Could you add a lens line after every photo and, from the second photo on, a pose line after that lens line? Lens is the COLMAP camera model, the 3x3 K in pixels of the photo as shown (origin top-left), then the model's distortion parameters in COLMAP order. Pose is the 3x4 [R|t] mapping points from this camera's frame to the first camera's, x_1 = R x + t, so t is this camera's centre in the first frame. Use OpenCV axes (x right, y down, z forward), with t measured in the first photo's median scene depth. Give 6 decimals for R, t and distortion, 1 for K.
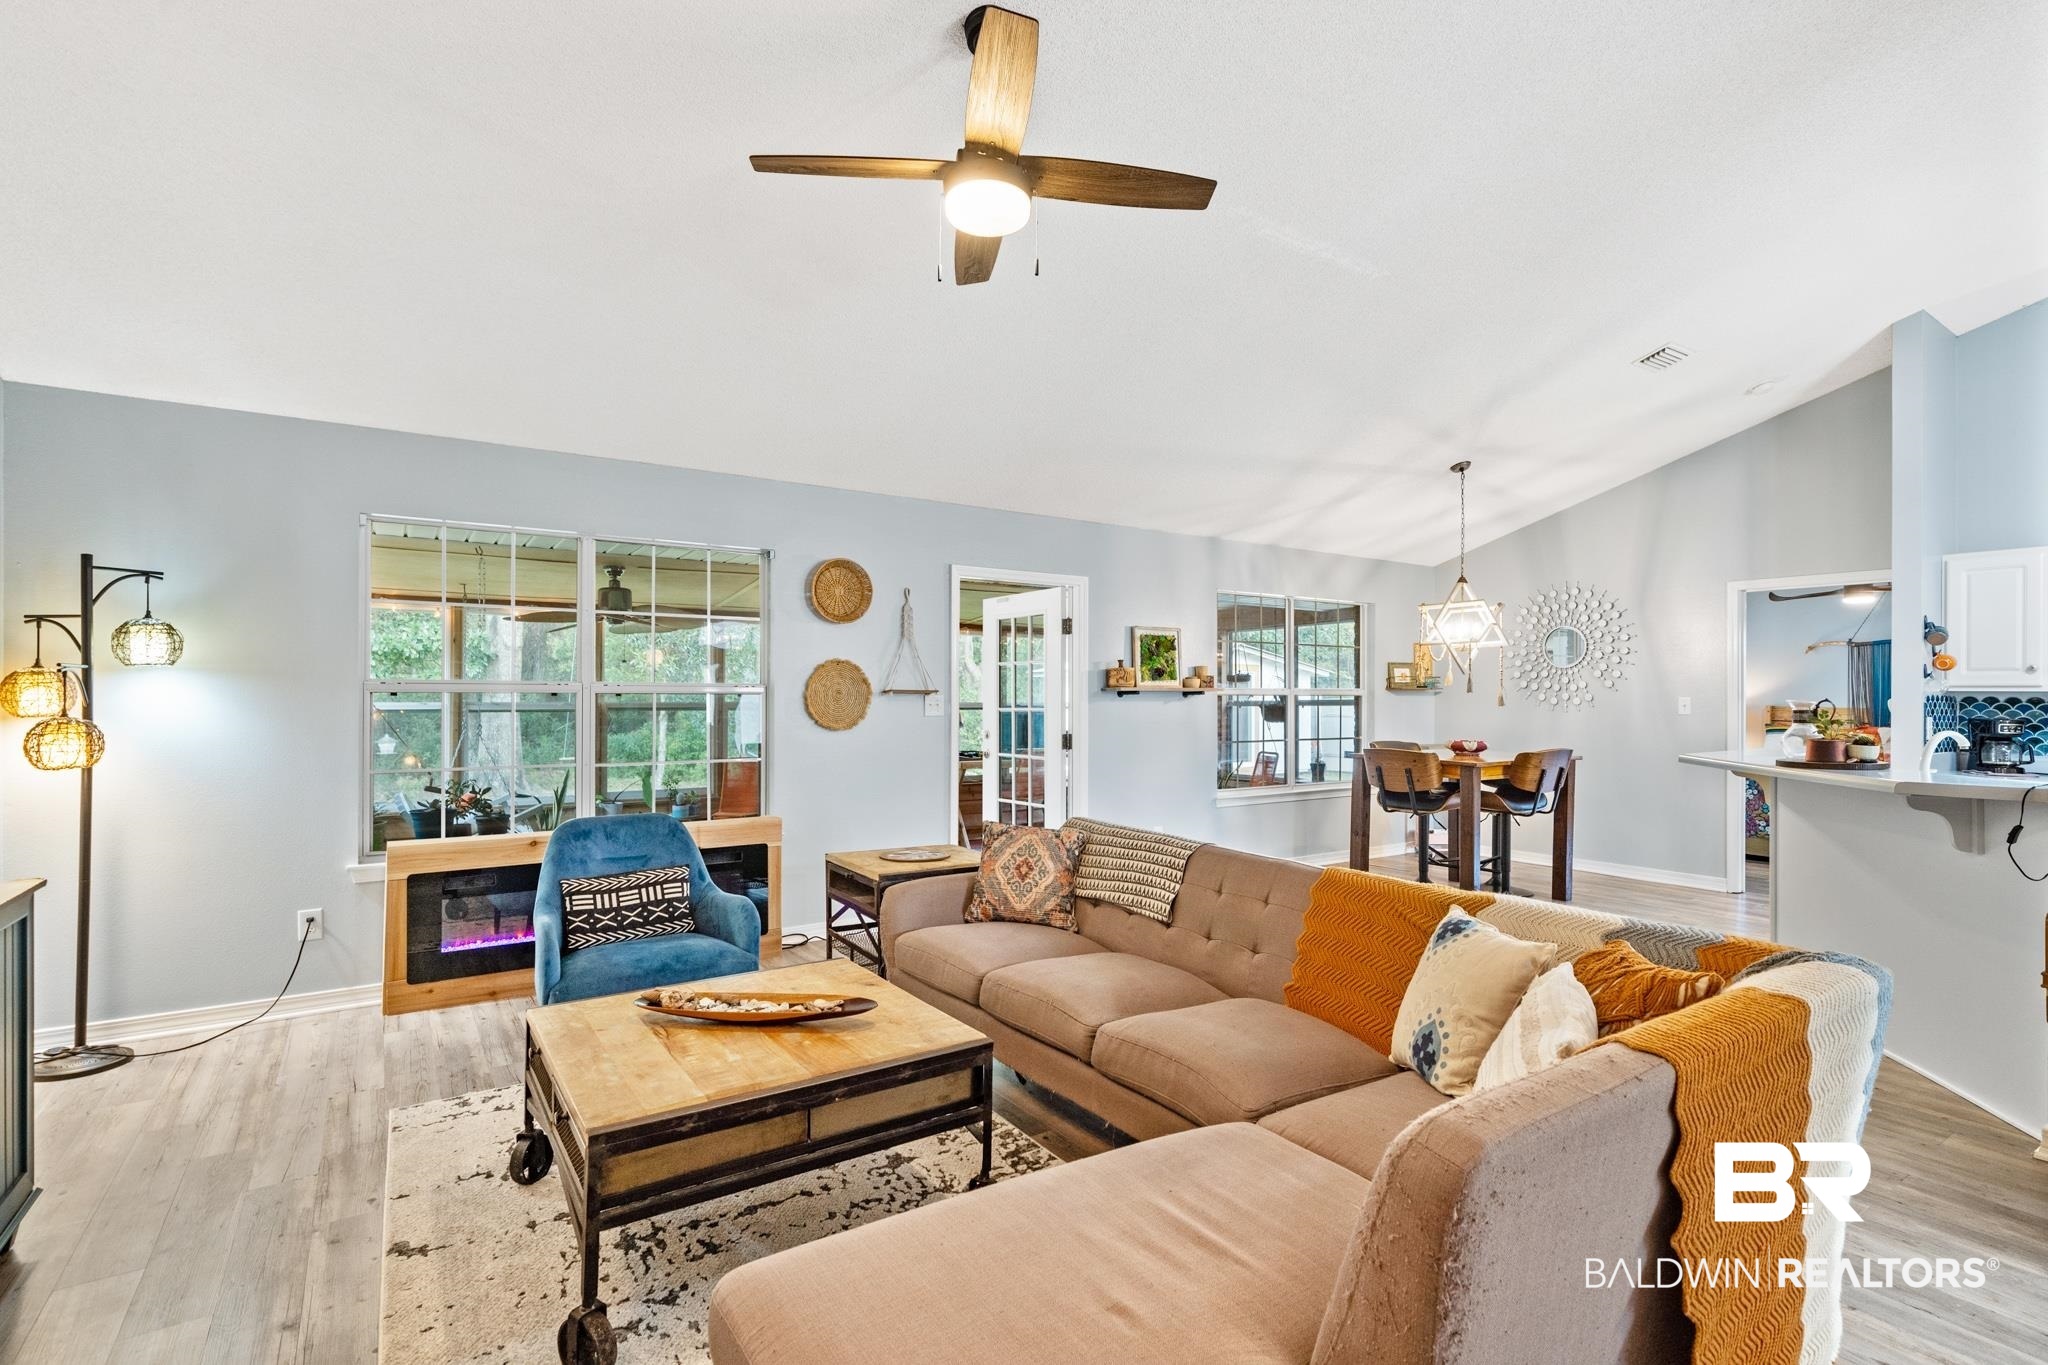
lens RADIAL K [[947.2, 0, 1024.0], [0, 947.2, 682.5], [0, 0, 1]] dist [-0.000549, -0.000017]
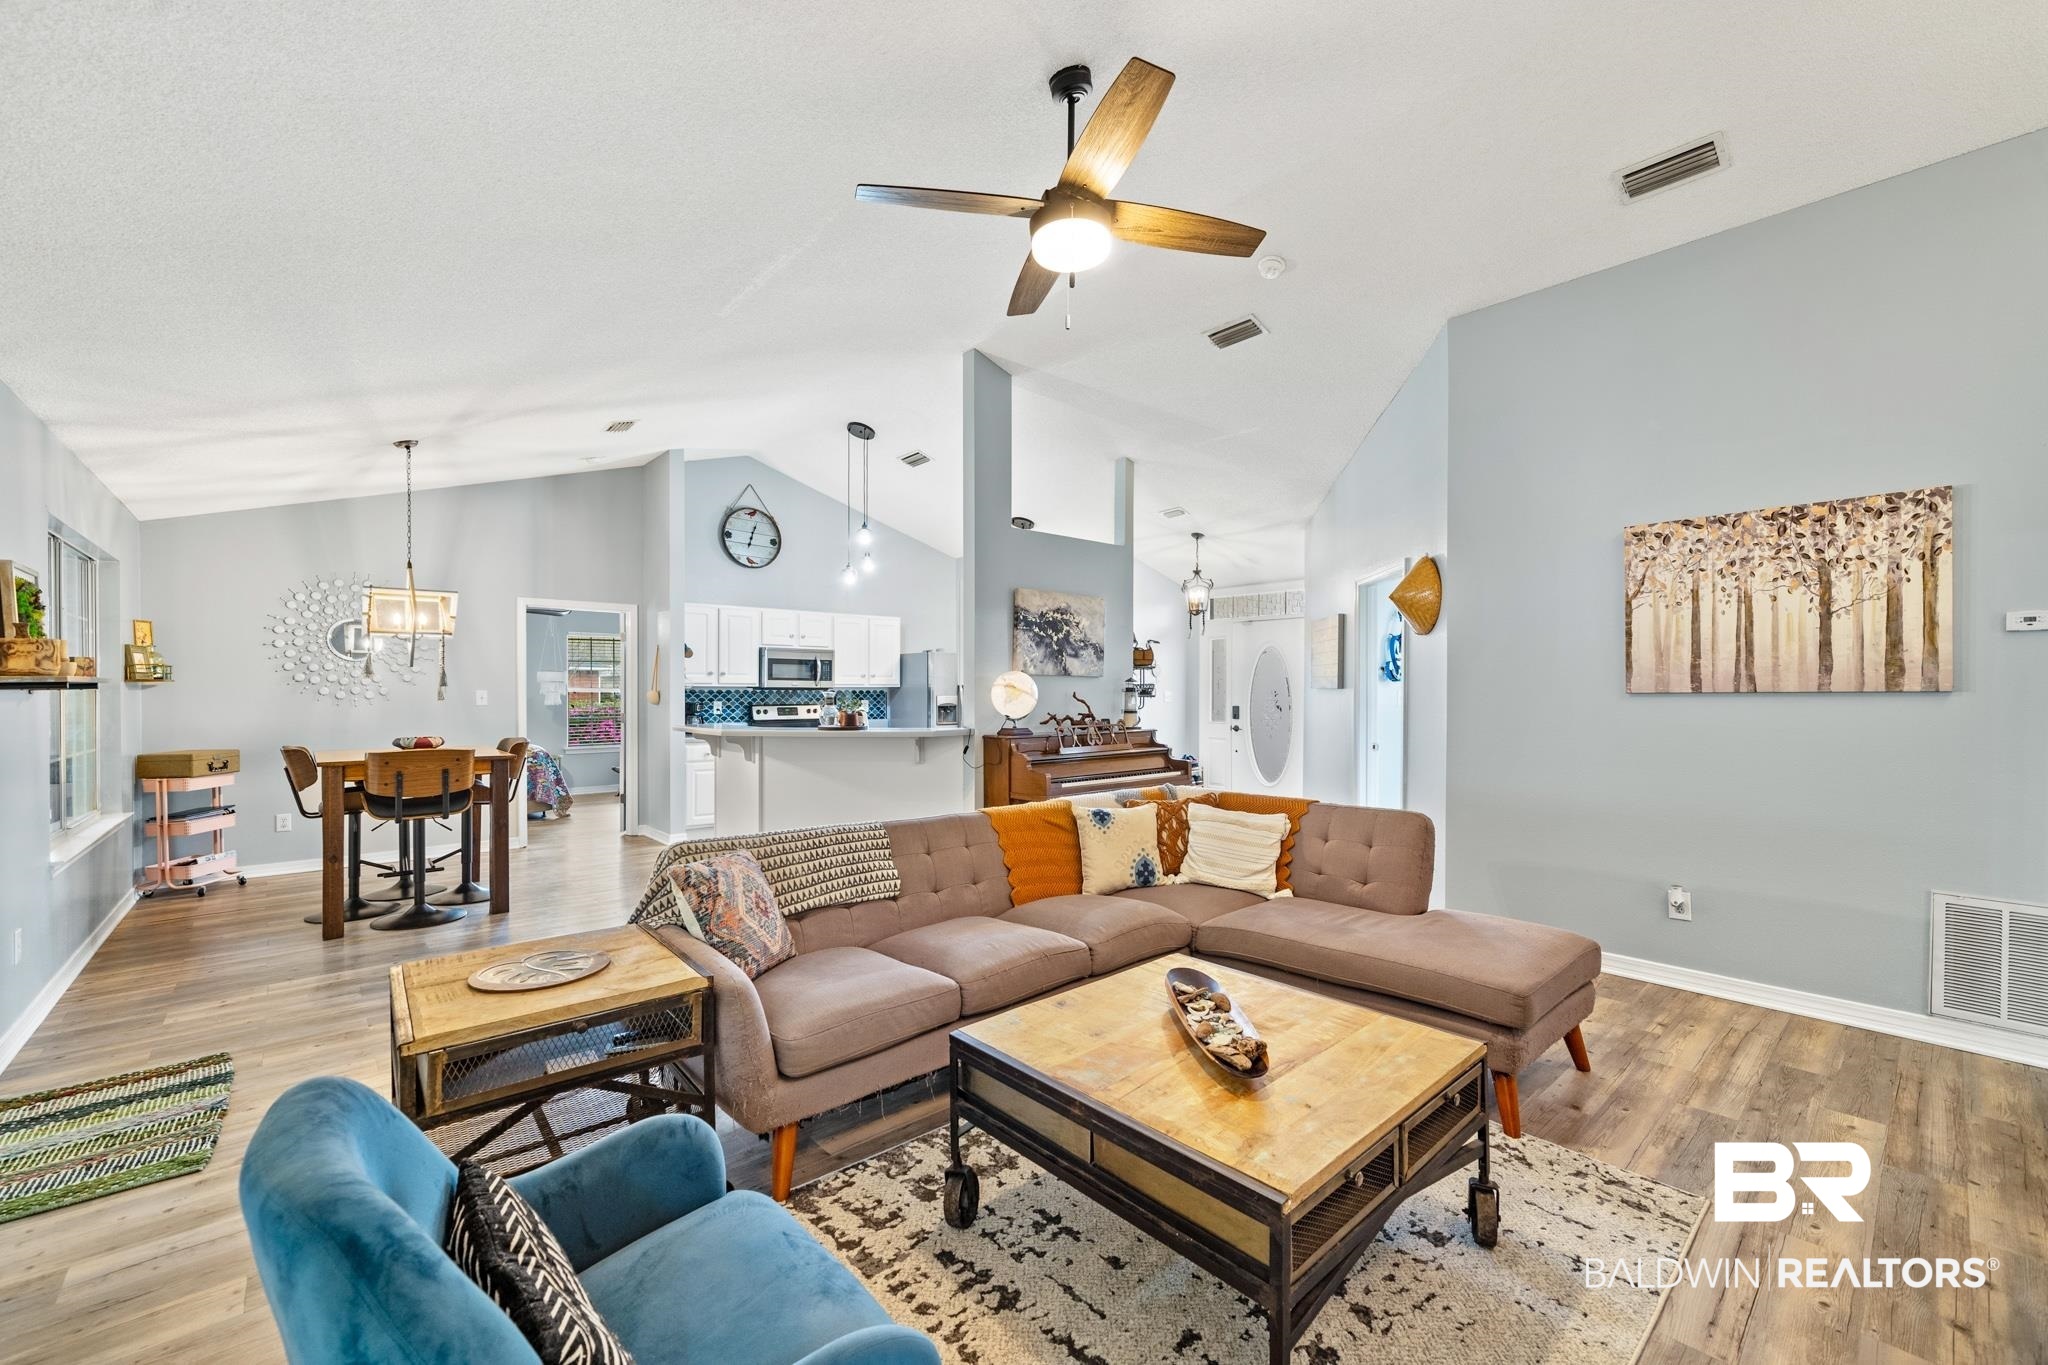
lens RADIAL K [[824.3, 0, 1014.5], [0, 824.3, 694.2], [0, 0, 1]] dist [-0.000307, -0.000038]
pose [[-0.123769, -0.008947, 0.992271, -0.454359], [-0.012375, 0.999896, 0.007472, 0.005255], [-0.992234, -0.011355, -0.123867, 0.548340]]
